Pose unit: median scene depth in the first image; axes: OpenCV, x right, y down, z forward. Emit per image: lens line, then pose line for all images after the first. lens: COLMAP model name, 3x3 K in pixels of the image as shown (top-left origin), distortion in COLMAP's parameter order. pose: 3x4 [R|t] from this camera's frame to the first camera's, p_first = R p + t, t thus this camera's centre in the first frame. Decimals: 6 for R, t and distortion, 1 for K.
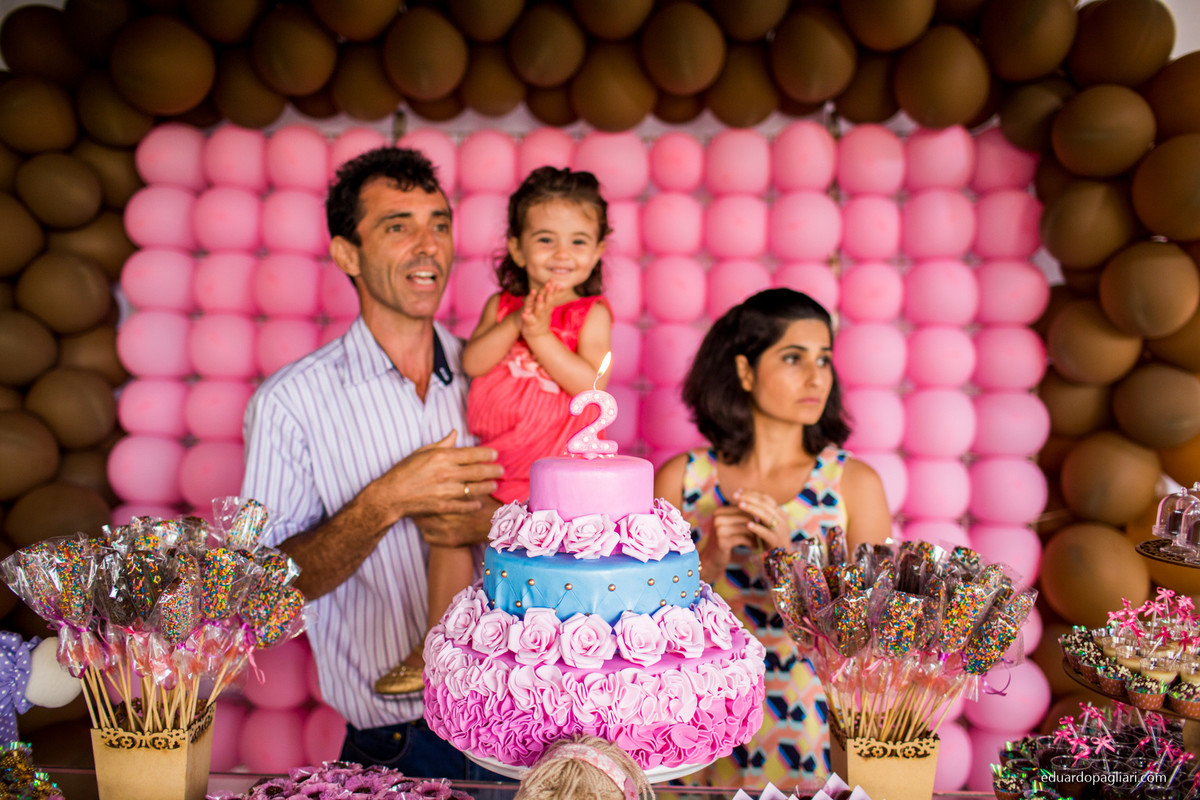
lens RADIAL K [[1237.8, 0, 600.0], [0, 1237.8, 400.0], [0, 0, 1]] dist [-0.079300, 0.086656]
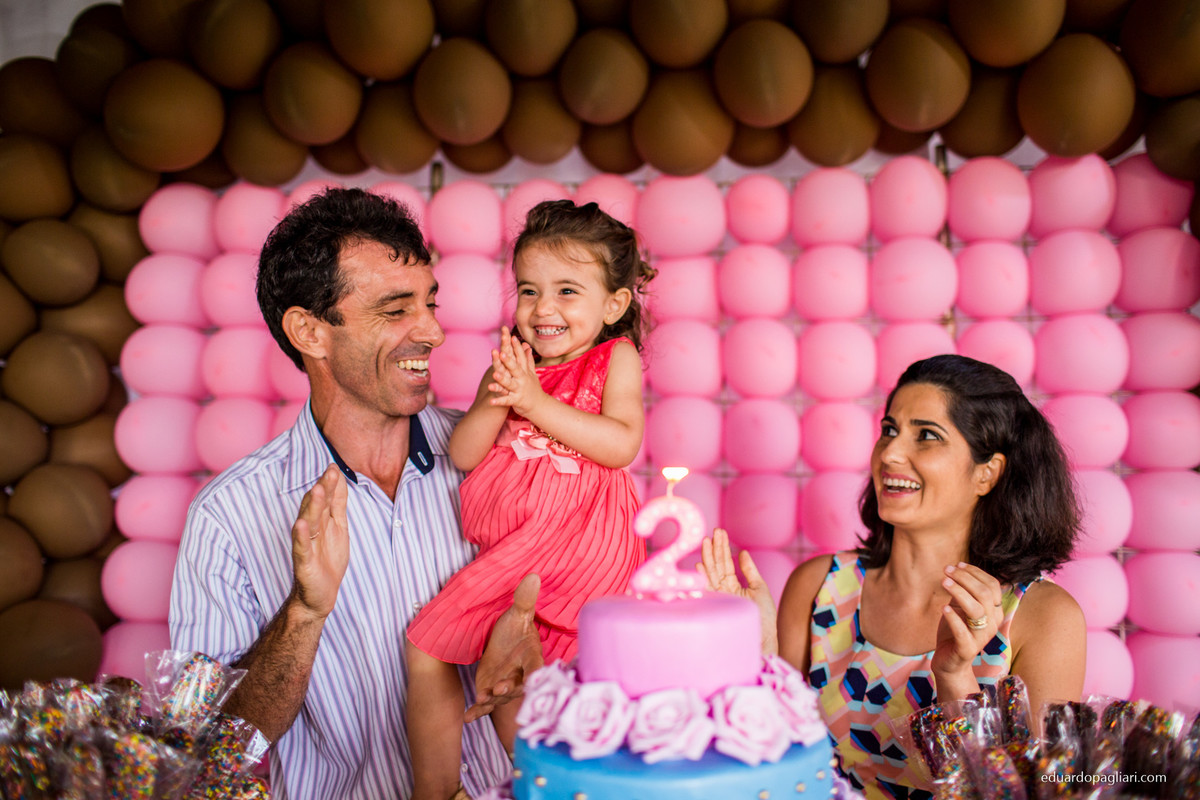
lens RADIAL K [[1223.5, 0, 600.0], [0, 1223.5, 400.0], [0, 0, 1]] dist [-0.073528, 0.103981]
pose [[0.998115, -0.022320, -0.057174, -0.003241], [0.018708, 0.997841, -0.062960, -0.019759], [0.058456, 0.061771, 0.996377, 0.310364]]
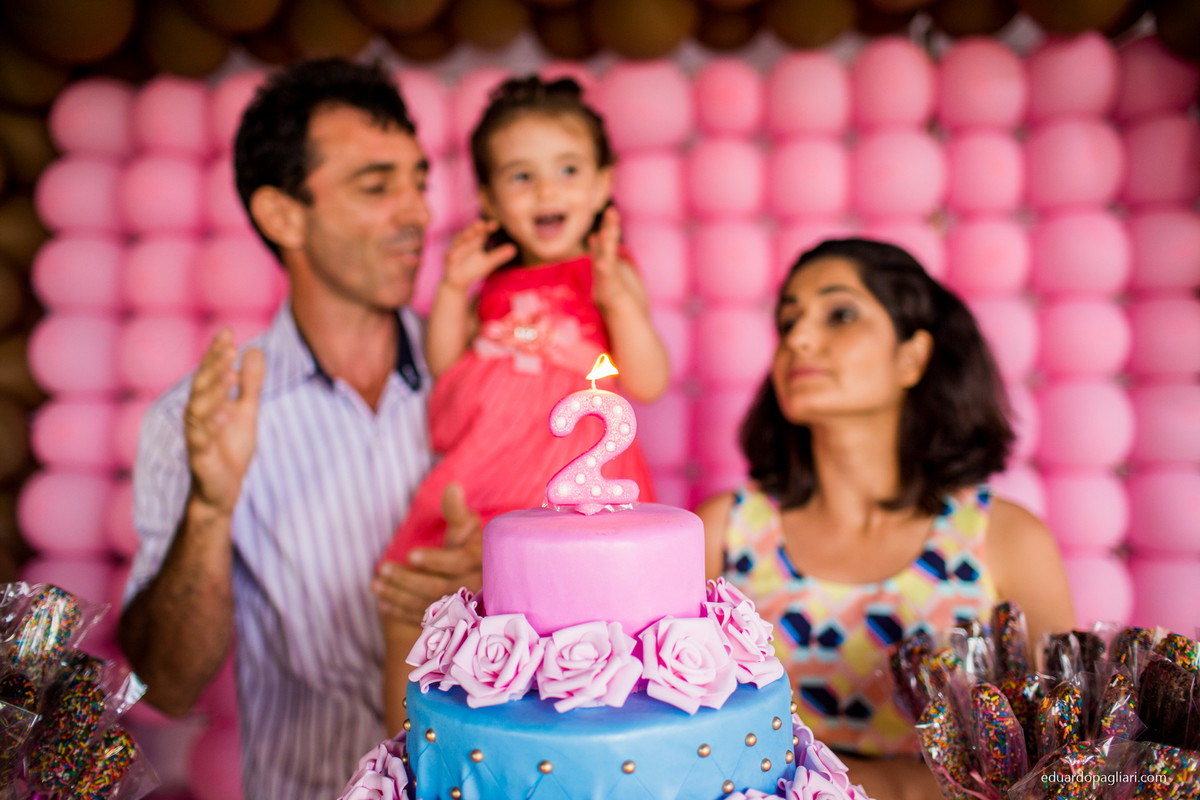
lens RADIAL K [[1237.8, 0, 600.0], [0, 1237.8, 400.0], [0, 0, 1]] dist [-0.079300, 0.086656]
pose [[0.998494, -0.030029, -0.045902, 0.023022], [0.029680, 0.999525, -0.008267, 0.001250], [0.046129, 0.006893, 0.998912, 0.427488]]
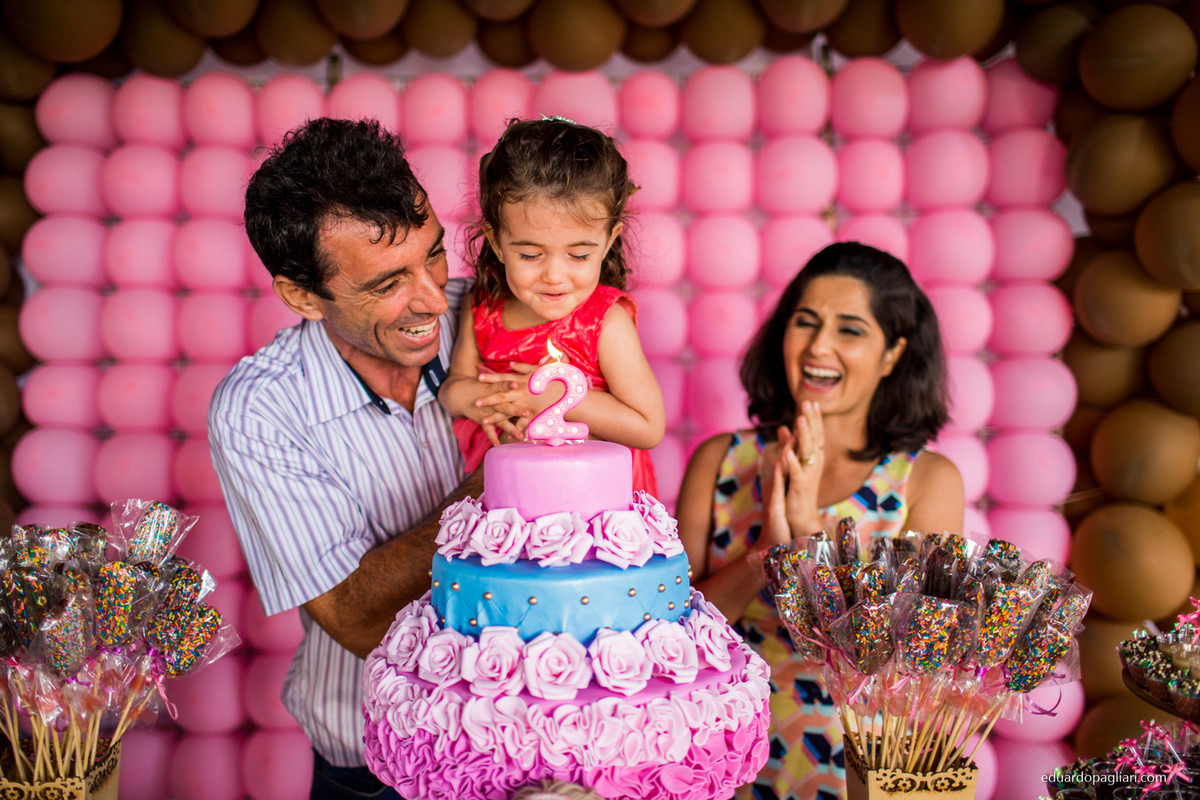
lens RADIAL K [[1325.8, 0, 574.7], [0, 1325.8, 395.6], [0, 0, 1]] dist [-0.072695, 0.052730]
pose [[0.999763, -0.021504, 0.003407, 0.002271], [0.021457, 0.999683, 0.013177, 0.002275], [-0.003689, -0.013100, 0.999907, 0.101170]]
